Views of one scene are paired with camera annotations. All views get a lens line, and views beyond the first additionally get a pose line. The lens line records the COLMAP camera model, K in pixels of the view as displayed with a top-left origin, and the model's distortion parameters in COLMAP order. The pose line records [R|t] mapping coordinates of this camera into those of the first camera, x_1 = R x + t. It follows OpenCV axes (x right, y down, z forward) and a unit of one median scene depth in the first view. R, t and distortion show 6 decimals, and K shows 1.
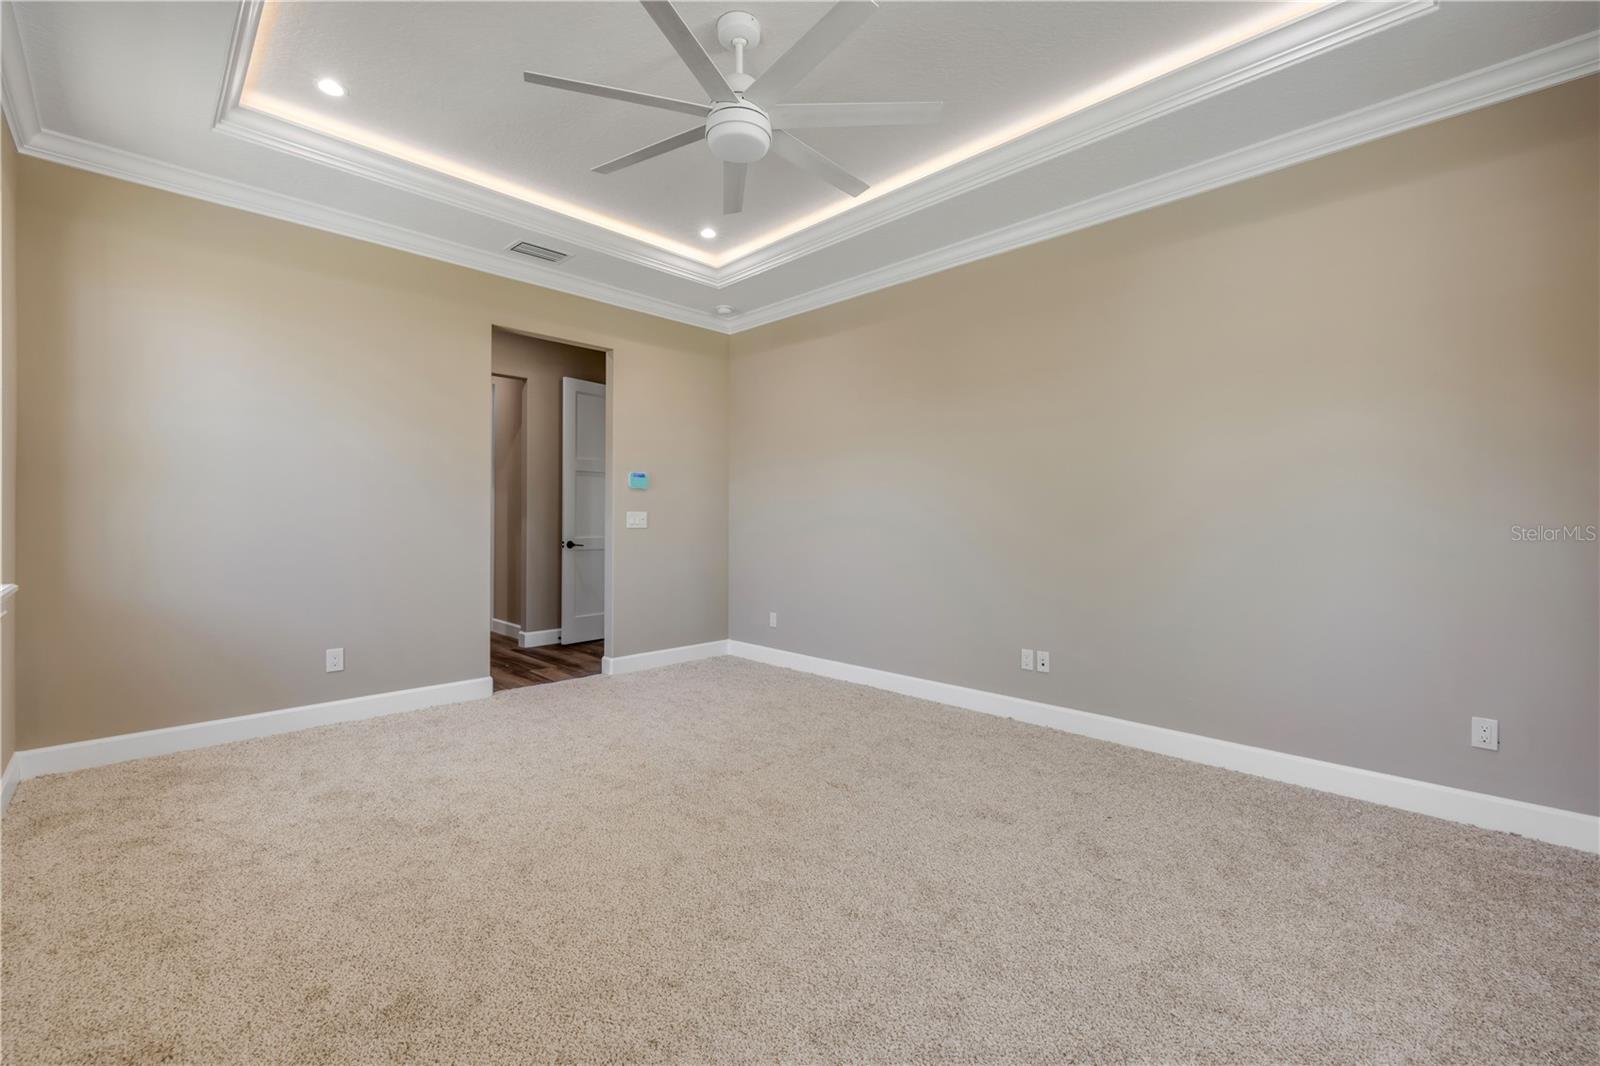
lens RADIAL K [[686.3, 0, 790.6], [0, 686.3, 526.4], [0, 0, 1]] dist [0.002432, -0.000164]
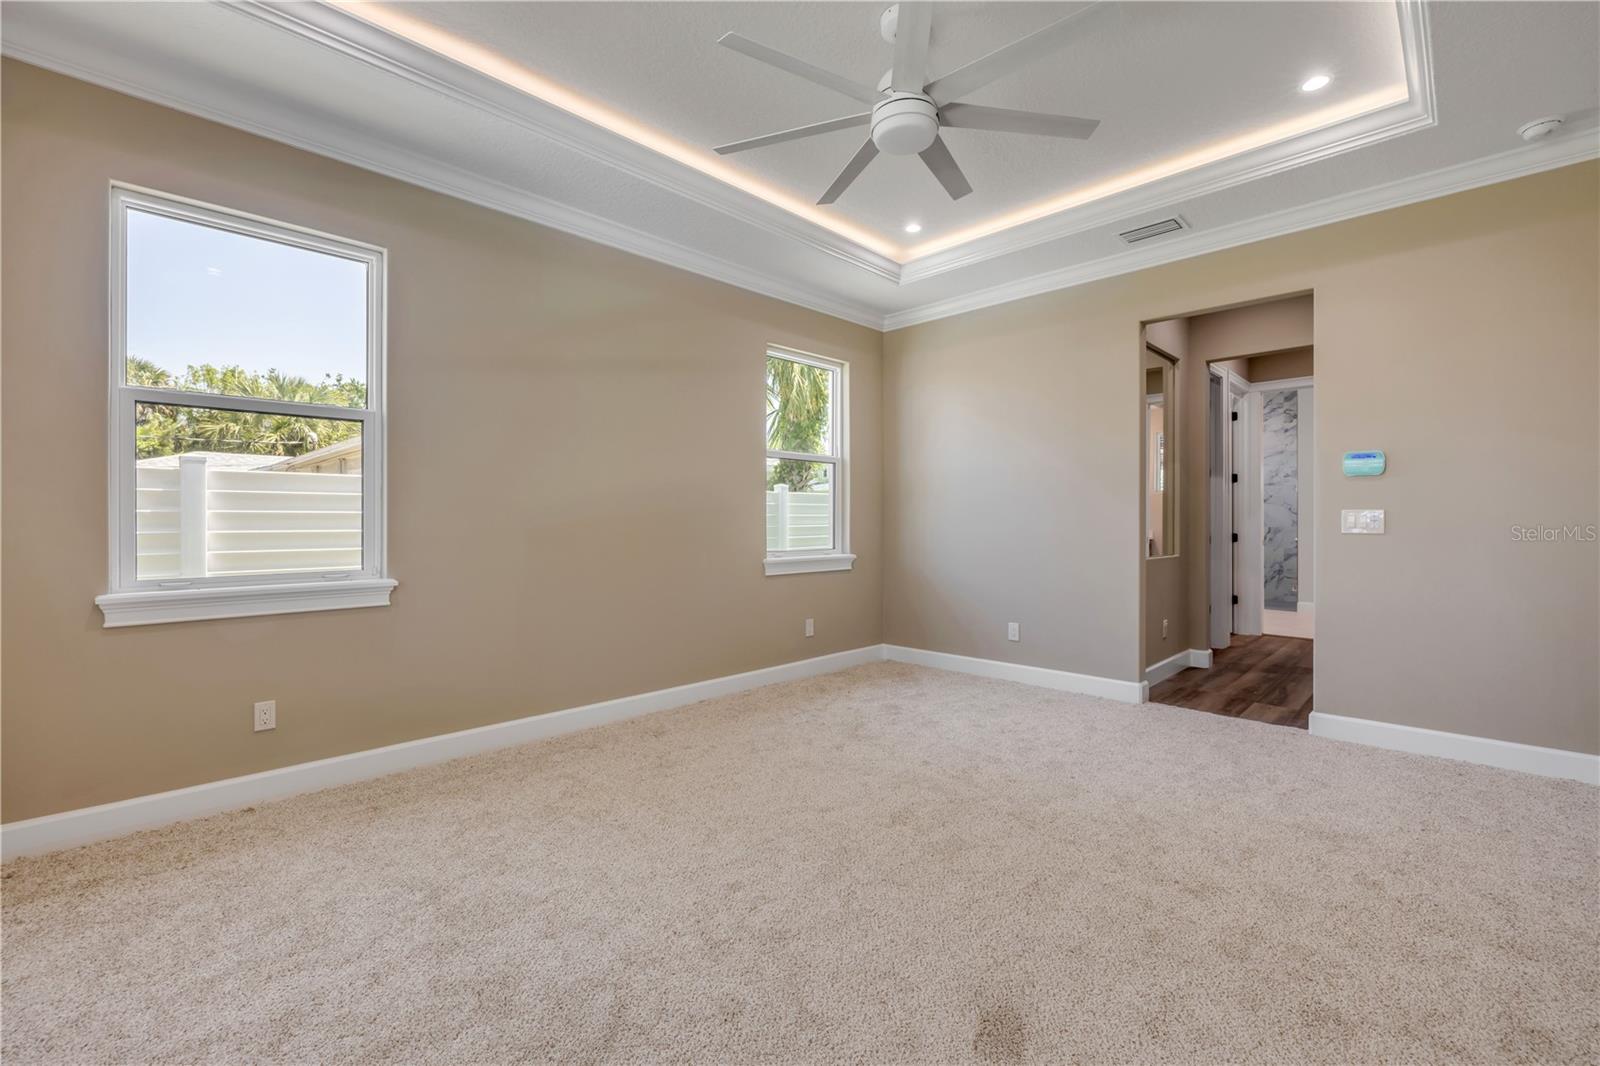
lens RADIAL K [[686.3, 0, 790.6], [0, 686.3, 526.4], [0, 0, 1]] dist [0.002432, -0.000164]
pose [[-0.009469, 0.003618, -0.999949, 0.621197], [-0.006655, 0.999971, 0.003681, -0.004446], [0.999933, 0.006689, -0.009445, 0.587062]]
